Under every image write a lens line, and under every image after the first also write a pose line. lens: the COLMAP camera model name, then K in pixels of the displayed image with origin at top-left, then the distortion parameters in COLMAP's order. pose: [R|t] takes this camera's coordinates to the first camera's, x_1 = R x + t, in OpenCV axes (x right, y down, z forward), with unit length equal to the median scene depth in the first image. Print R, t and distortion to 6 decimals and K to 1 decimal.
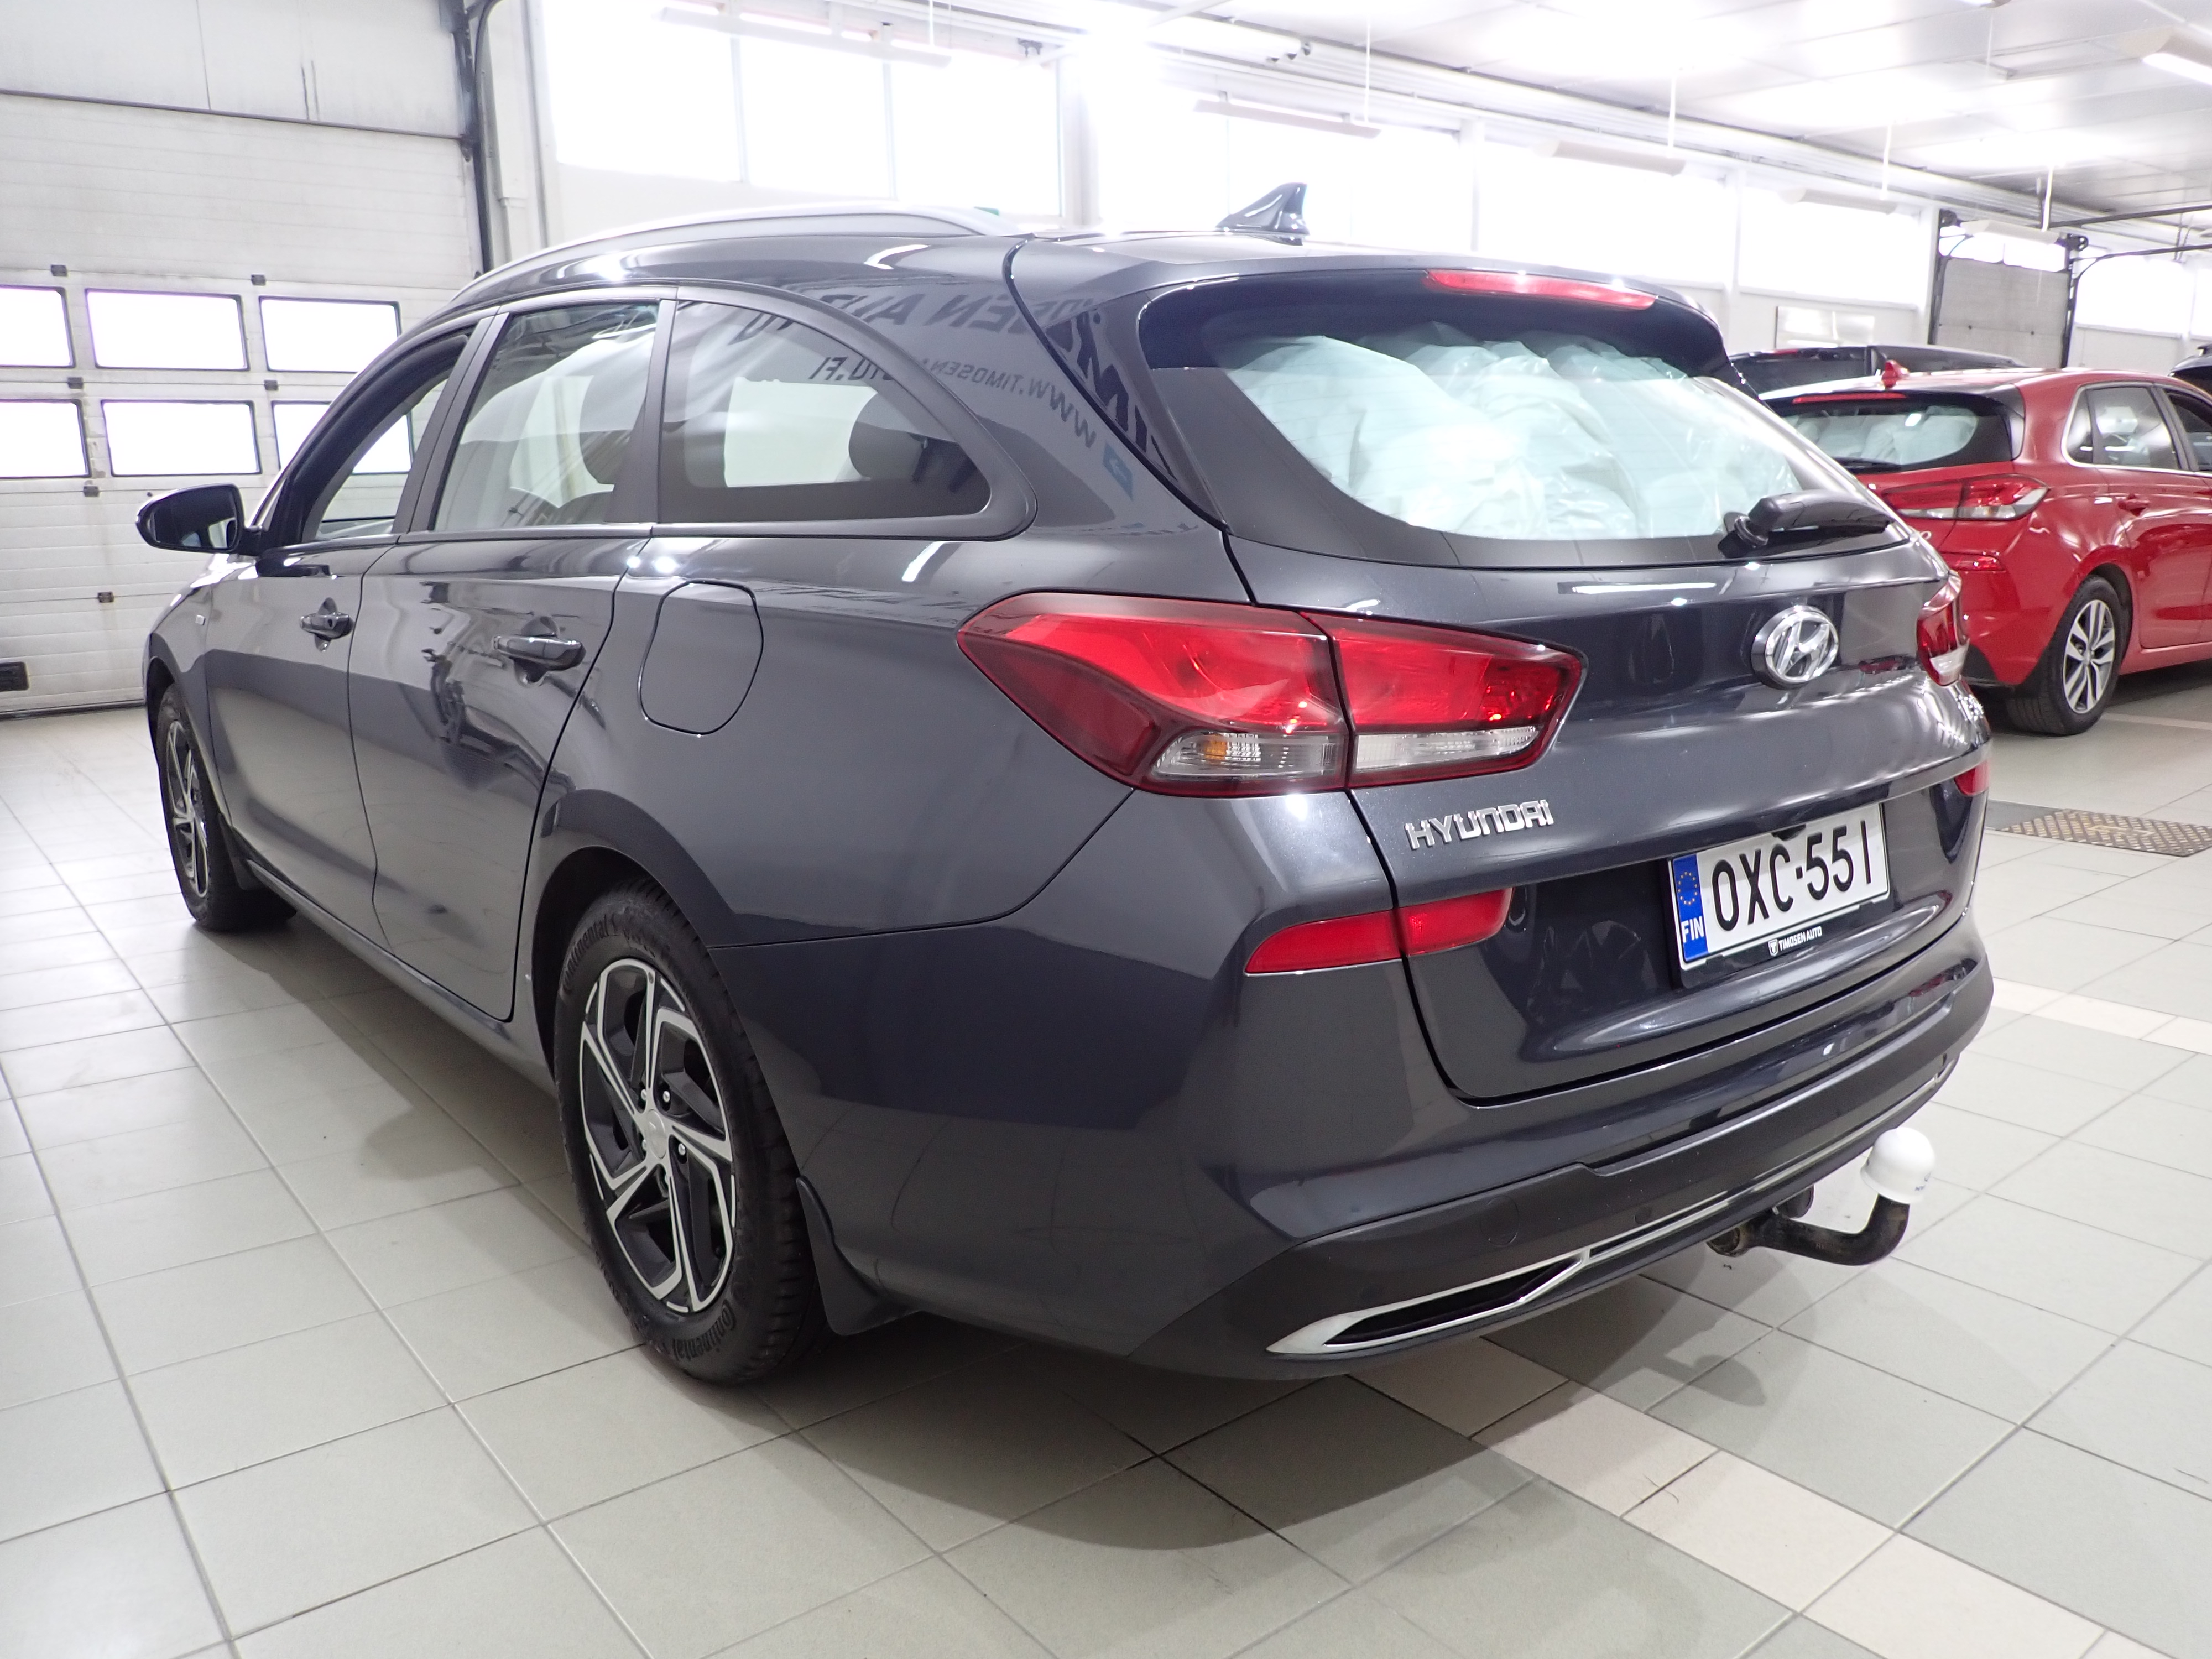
lens RADIAL K [[1638.0, 0, 1082.6], [0, 1638.0, 828.0], [0, 0, 1]] dist [0.000686, -0.010637]
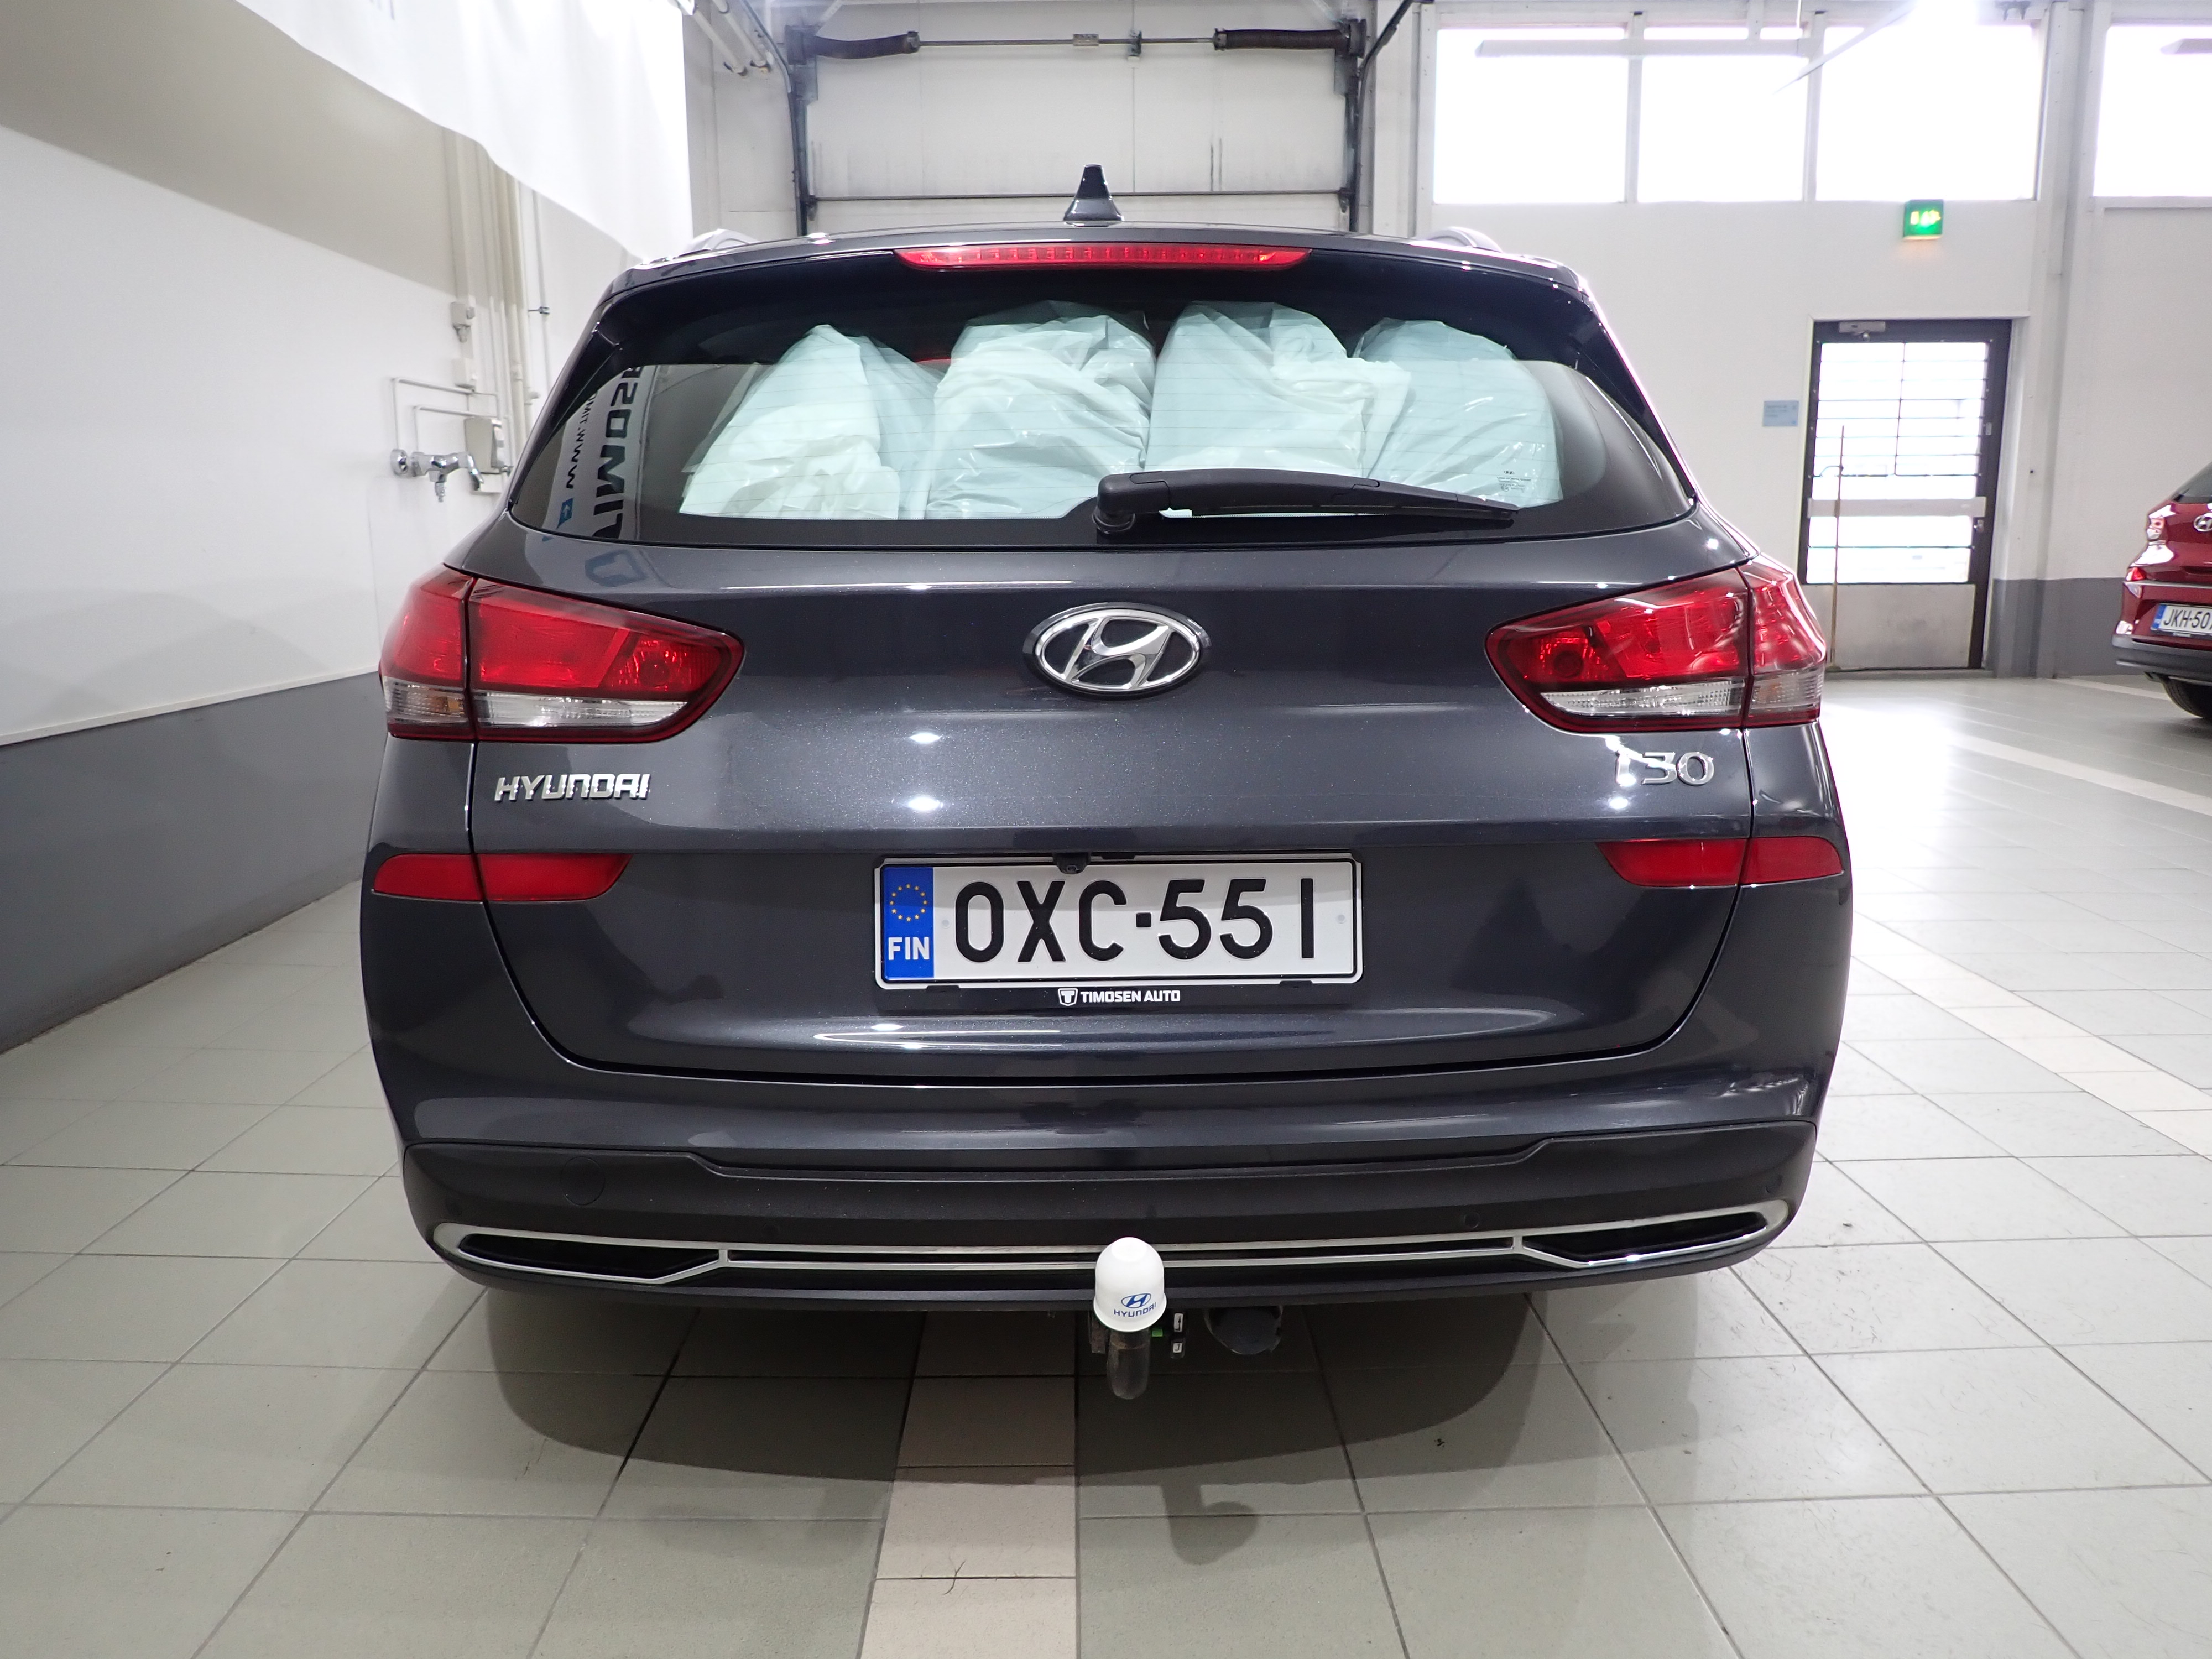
lens RADIAL K [[1638.0, 0, 1098.5], [0, 1638.0, 827.3], [0, 0, 1]] dist [0.000686, -0.010637]
pose [[0.789381, 0.117307, -0.602592, 0.904045], [-0.130589, 0.991195, 0.021887, -0.034898], [0.599853, 0.061415, 0.797749, 0.301894]]
